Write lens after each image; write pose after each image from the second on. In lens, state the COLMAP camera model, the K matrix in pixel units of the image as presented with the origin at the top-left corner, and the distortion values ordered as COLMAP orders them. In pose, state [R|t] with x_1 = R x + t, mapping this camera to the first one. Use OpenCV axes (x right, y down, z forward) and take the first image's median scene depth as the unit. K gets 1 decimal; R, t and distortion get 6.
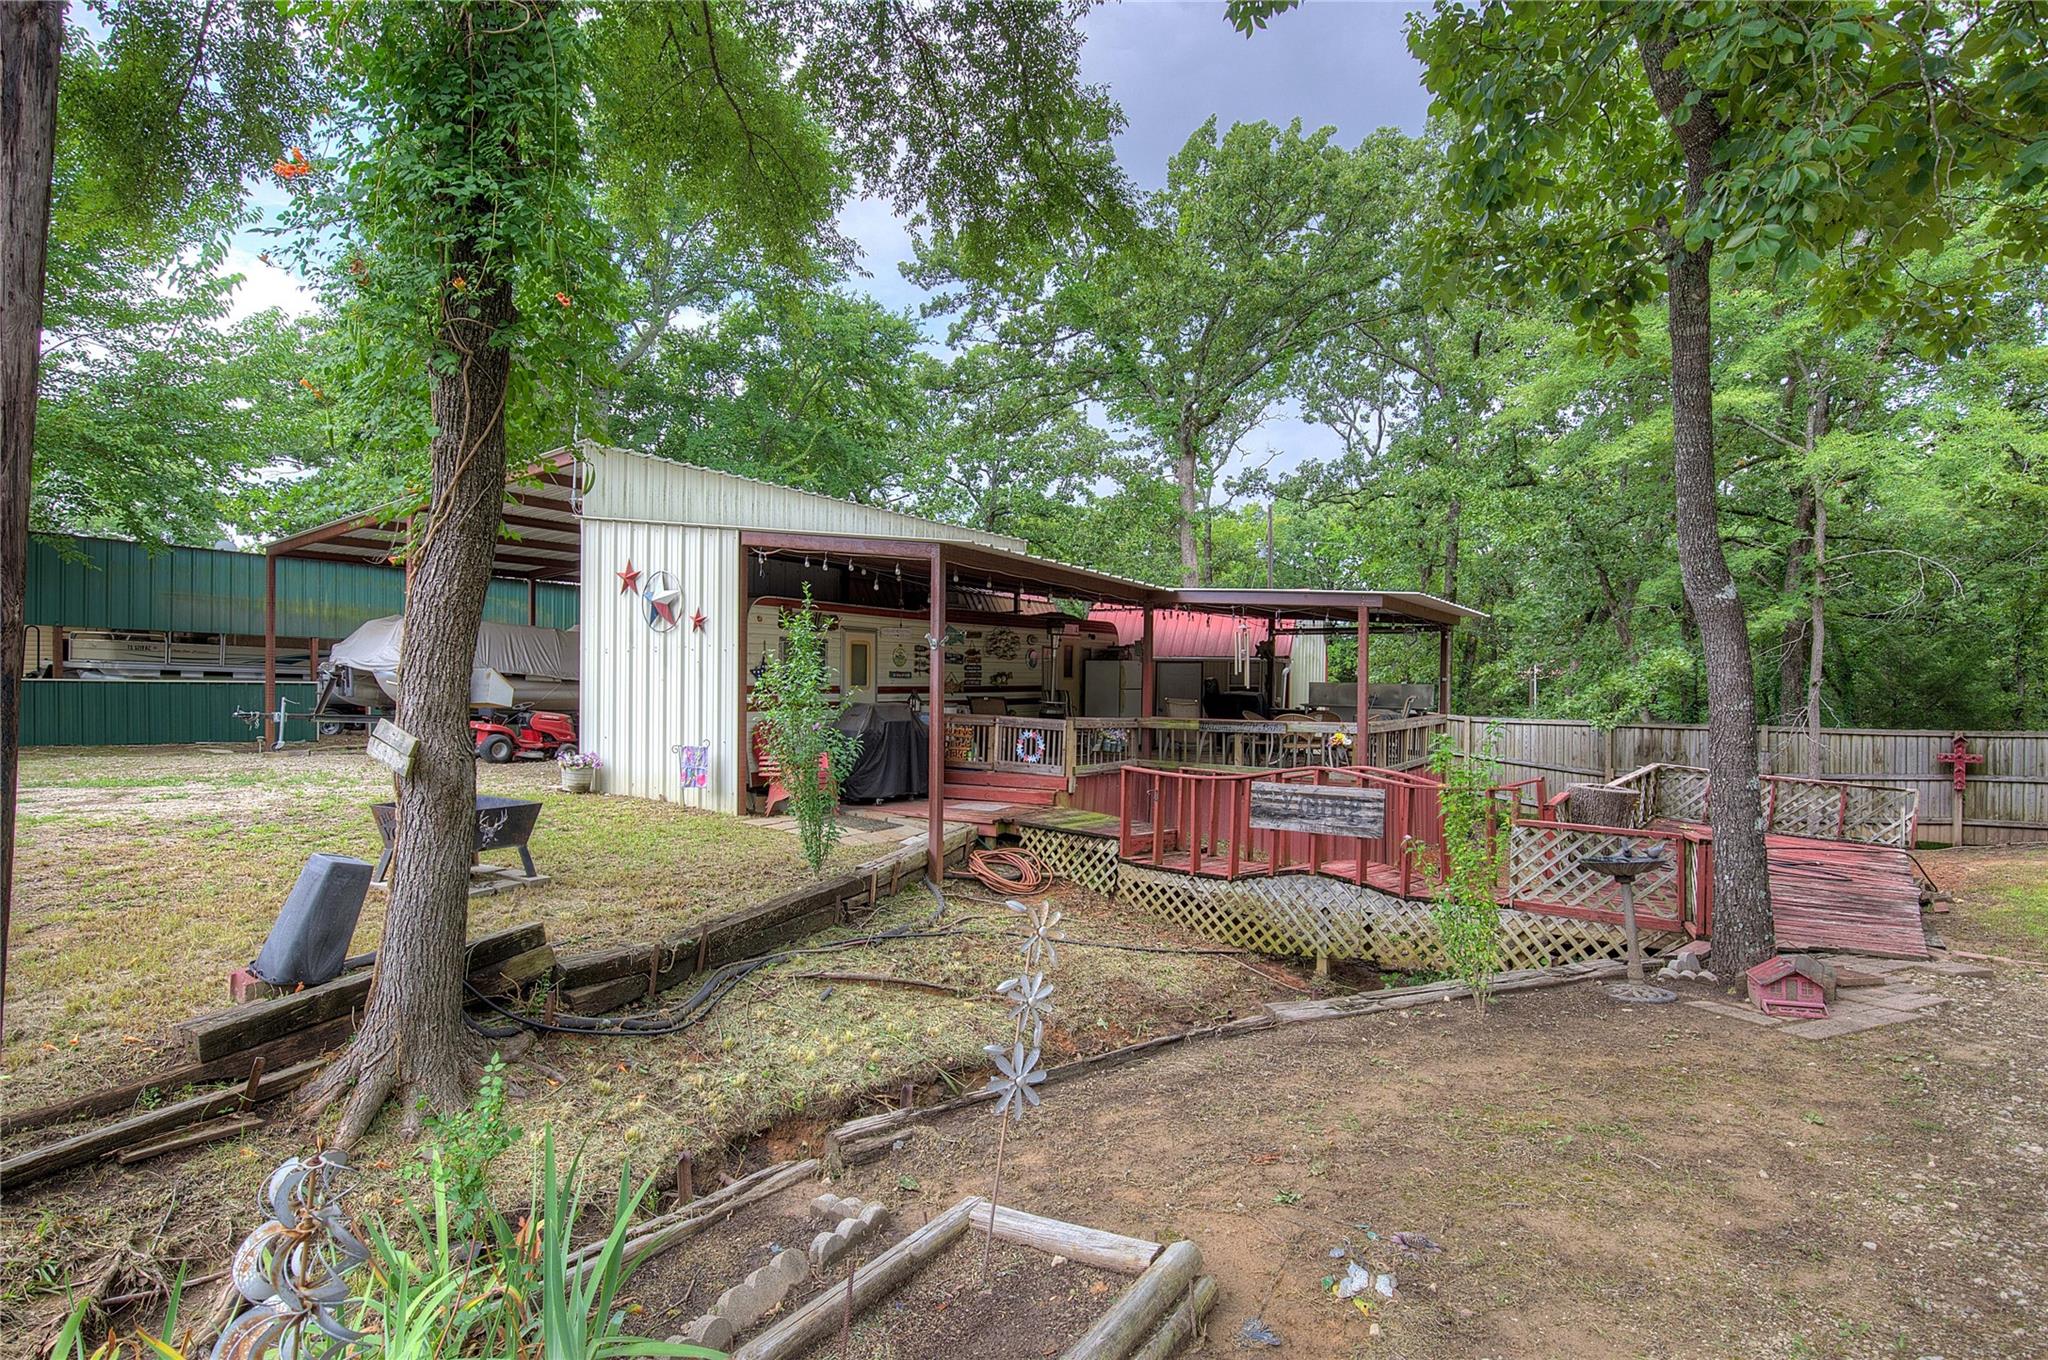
lens RADIAL K [[1041.4, 0, 1029.2], [0, 1041.4, 683.0], [0, 0, 1]] dist [-0.007172, -0.000239]
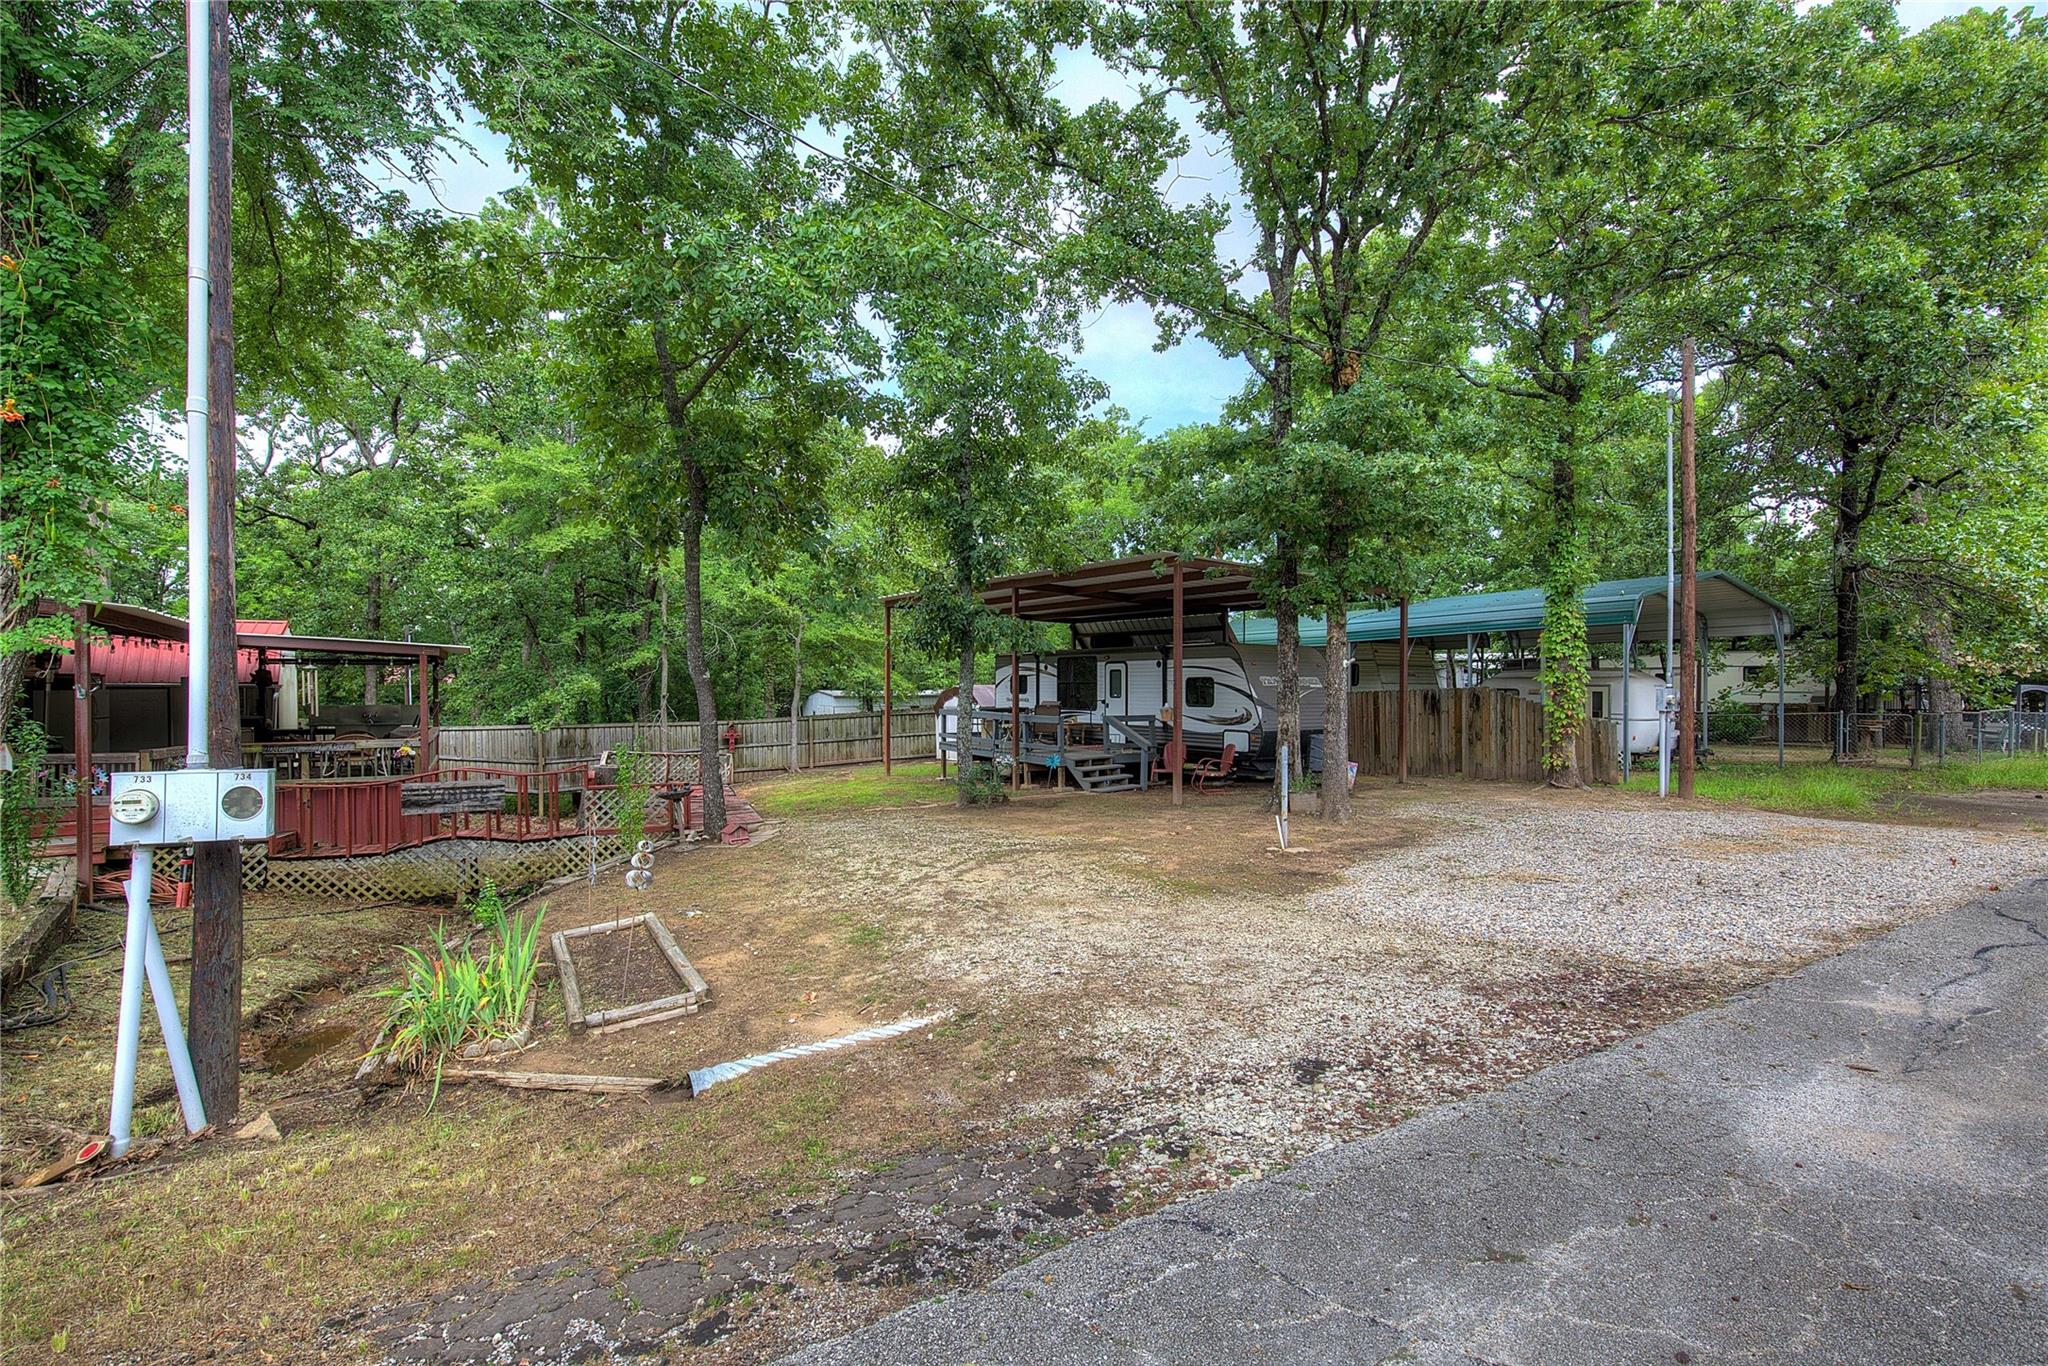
lens RADIAL K [[930.6, 0, 1030.3], [0, 930.6, 682.1], [0, 0, 1]] dist [0.000665, -0.000157]
pose [[0.463337, -0.012781, 0.886090, -0.410586], [0.012894, 0.999887, 0.007680, -0.036112], [-0.886088, 0.007867, 0.463449, -0.298982]]
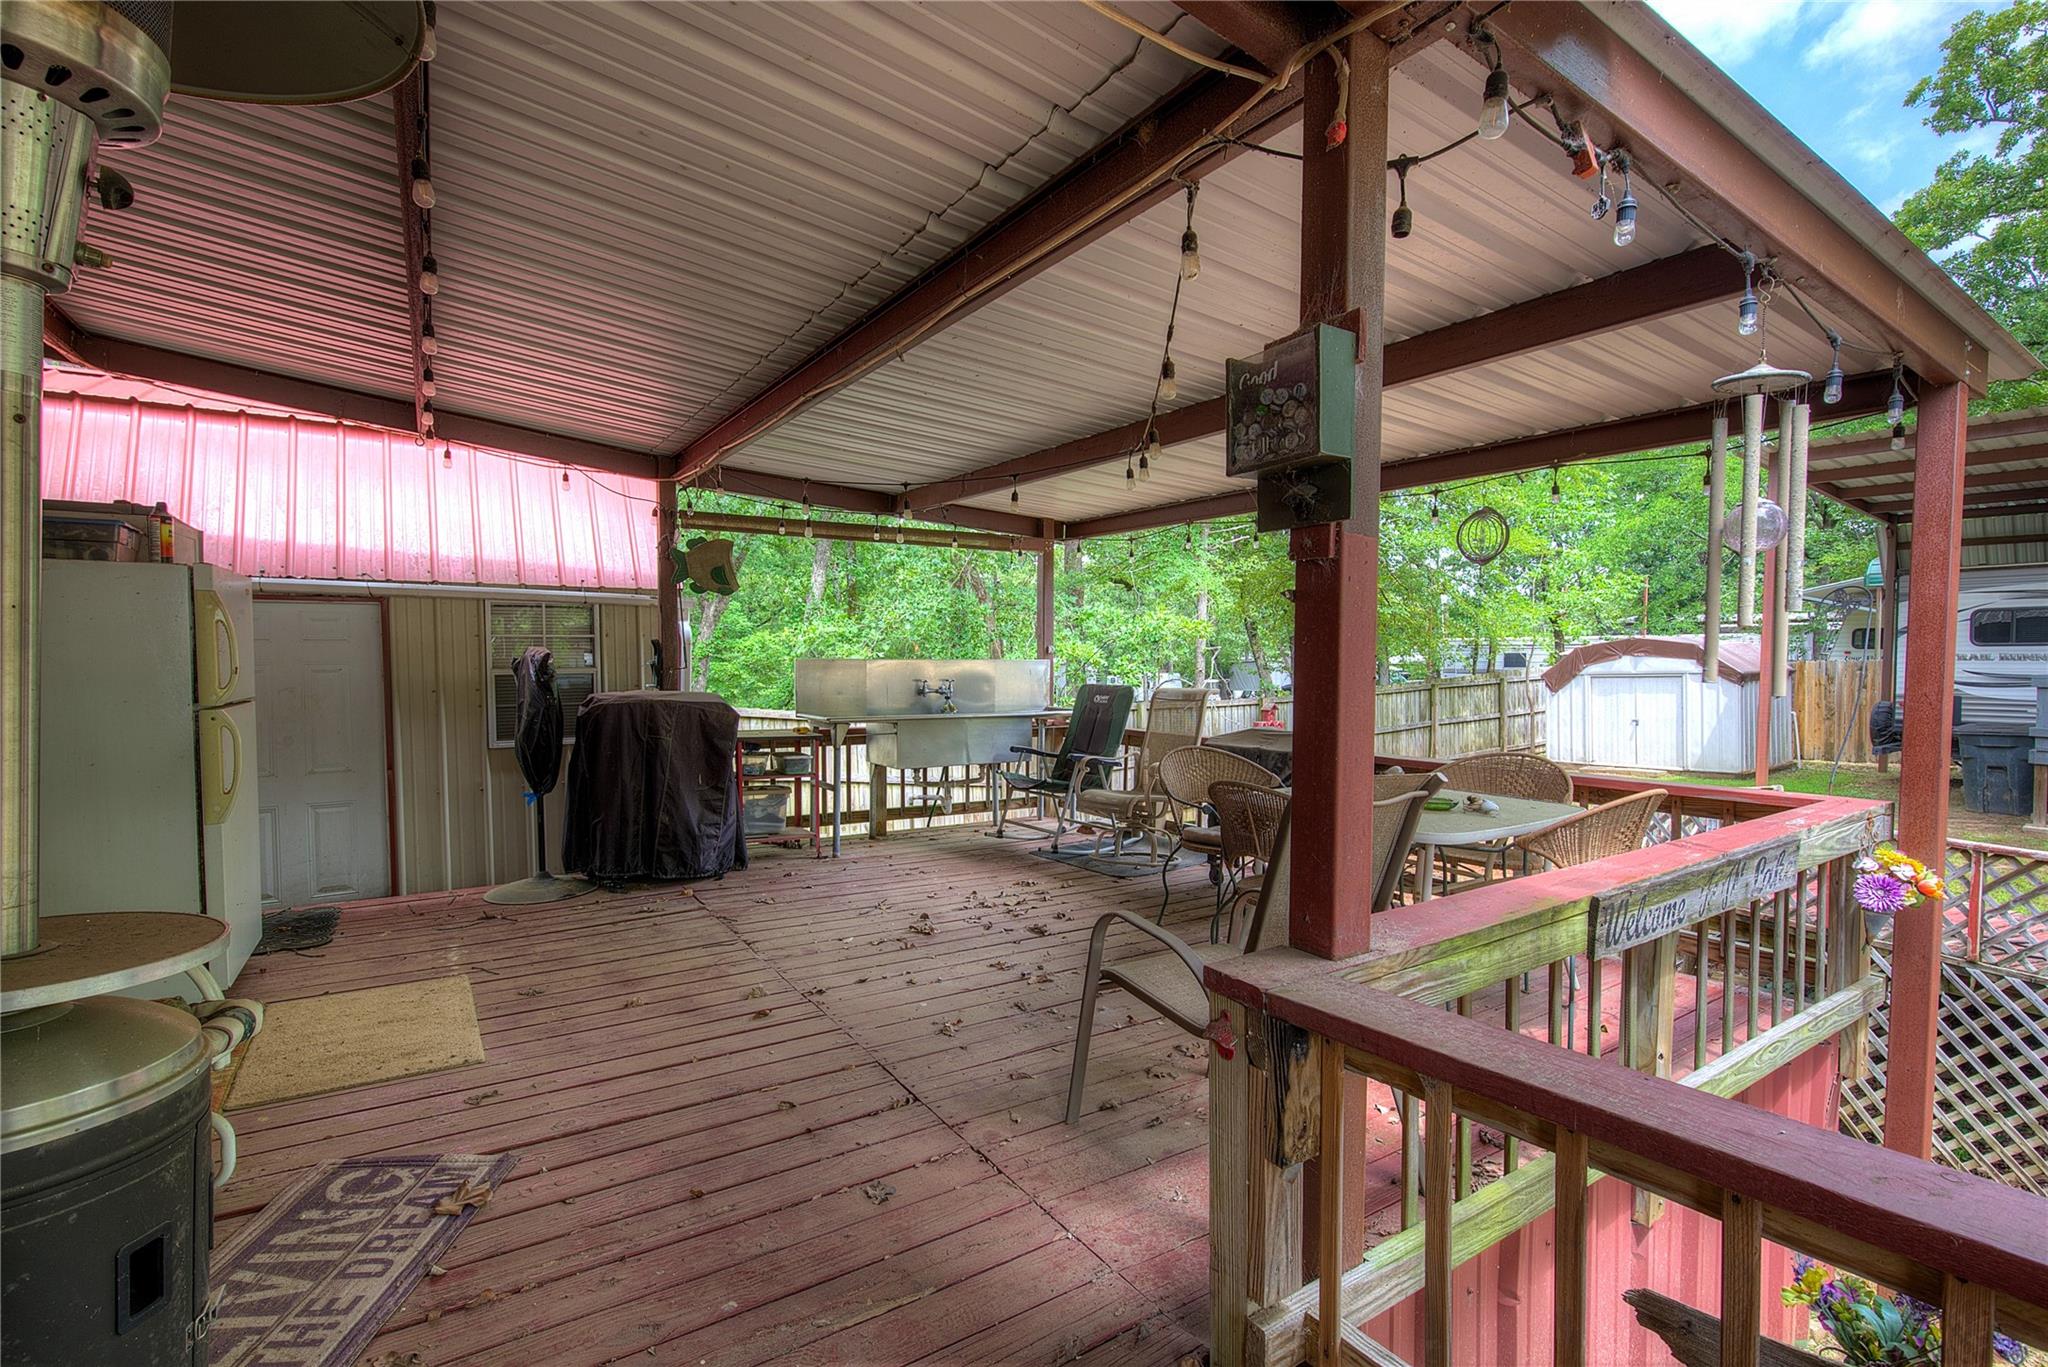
lens RADIAL K [[930.6, 0, 1027.9], [0, 930.6, 674.5], [0, 0, 1]] dist [0.000665, -0.000157]
pose [[0.417802, -0.030789, 0.908016, -0.011635], [0.010578, 0.999523, 0.029025, -0.005355], [-0.908476, -0.002522, 0.417929, 1.125542]]
